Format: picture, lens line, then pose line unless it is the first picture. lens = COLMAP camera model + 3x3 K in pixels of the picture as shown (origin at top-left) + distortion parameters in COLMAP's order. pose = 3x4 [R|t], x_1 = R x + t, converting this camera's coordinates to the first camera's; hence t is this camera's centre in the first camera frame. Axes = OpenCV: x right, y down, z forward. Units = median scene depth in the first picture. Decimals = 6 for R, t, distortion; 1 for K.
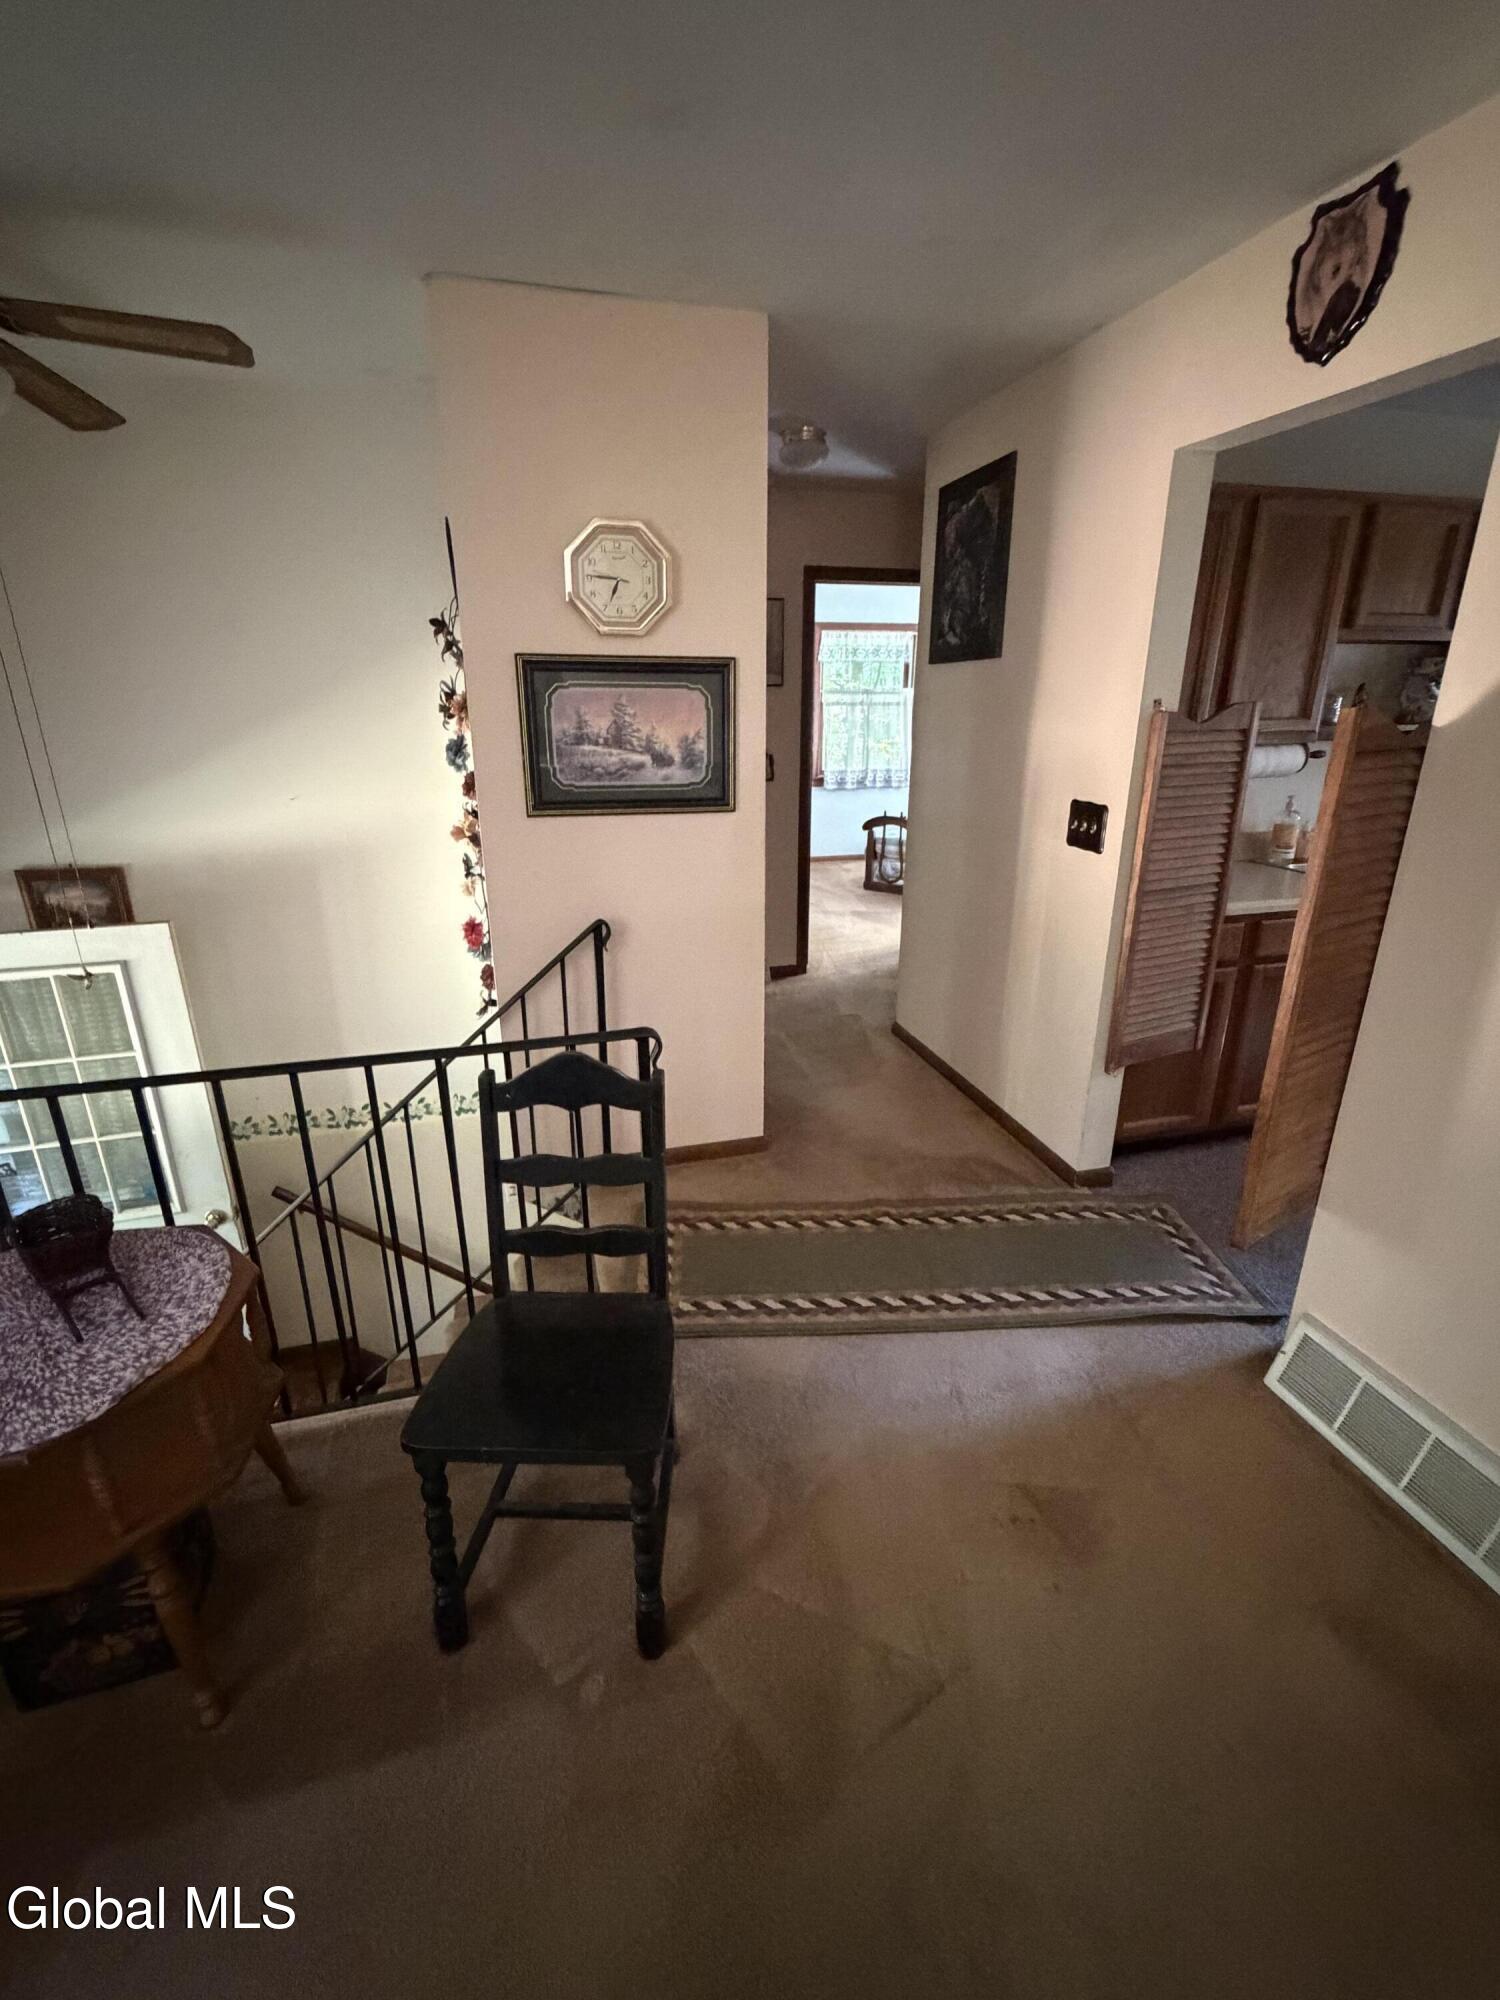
lens RADIAL K [[881.4, 0, 756.0], [0, 881.4, 999.6], [0, 0, 1]] dist [0.001051, 0.000080]
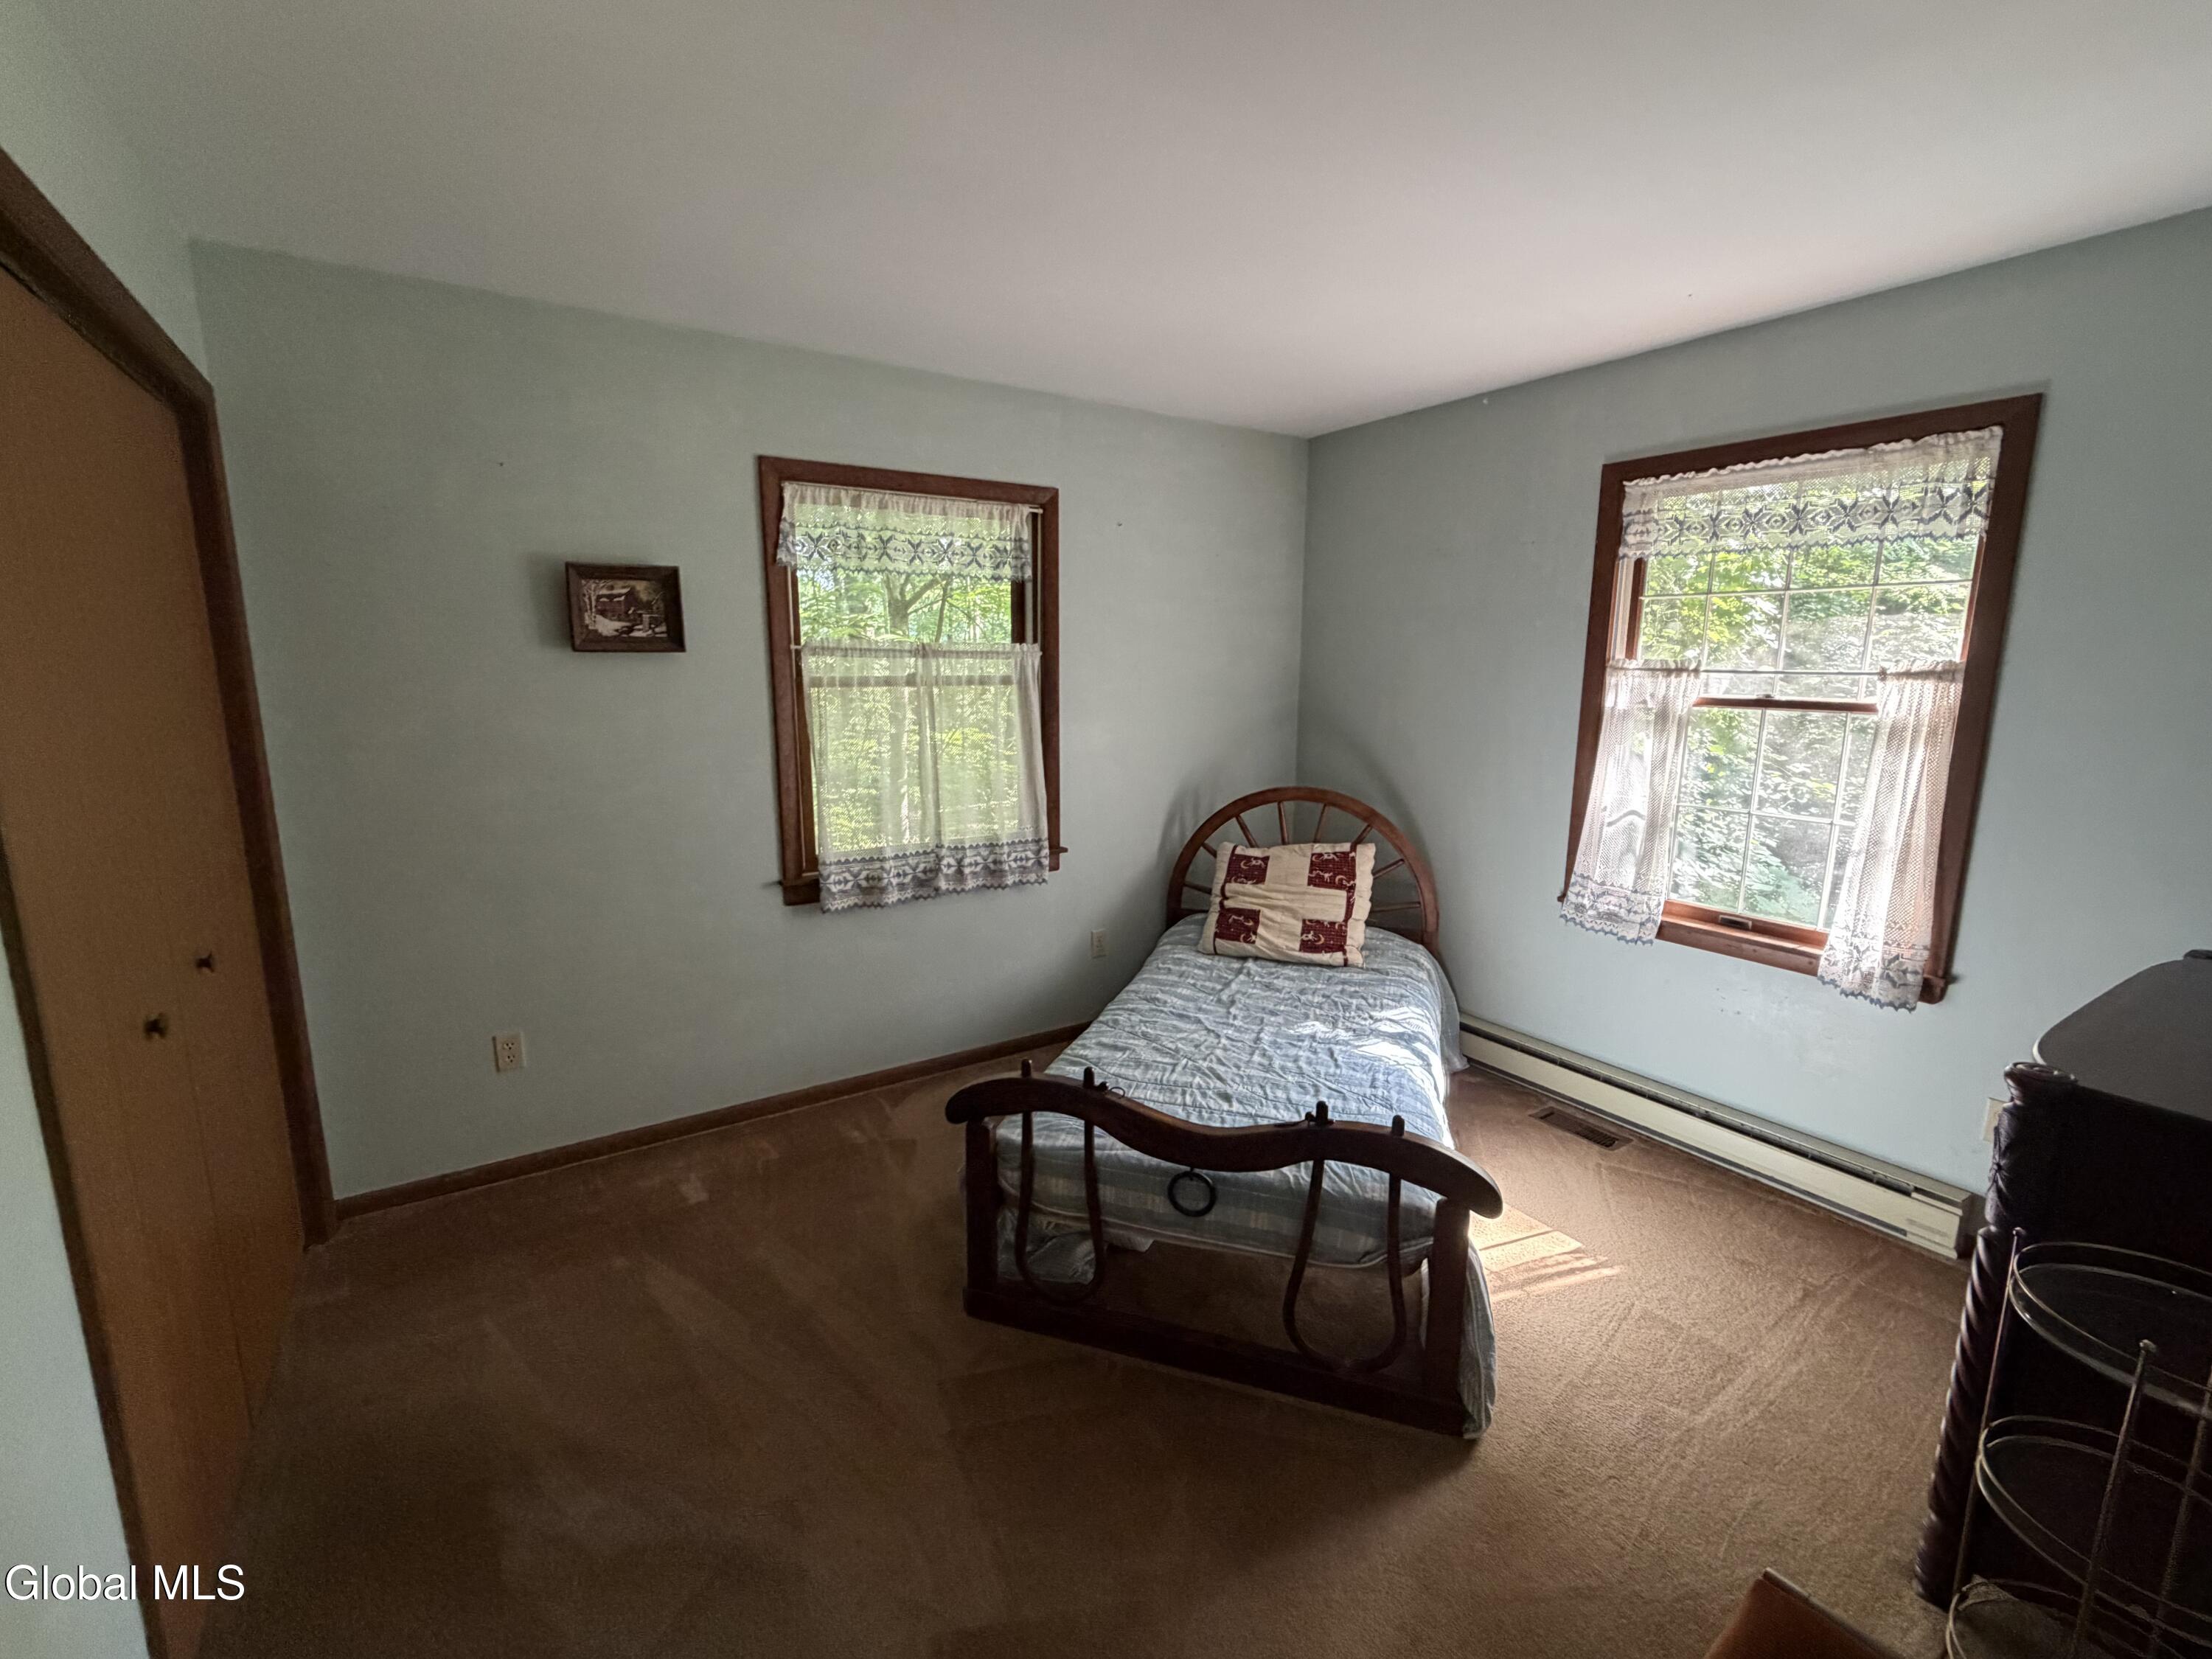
lens RADIAL K [[974.8, 0, 1102.7], [0, 974.8, 832.8], [0, 0, 1]] dist [0.001051, 0.000080]
pose [[0.953059, -0.052566, 0.298185, 0.069181], [0.097138, 0.985841, -0.136682, -0.204322], [-0.286779, 0.159231, 0.944671, 0.586017]]
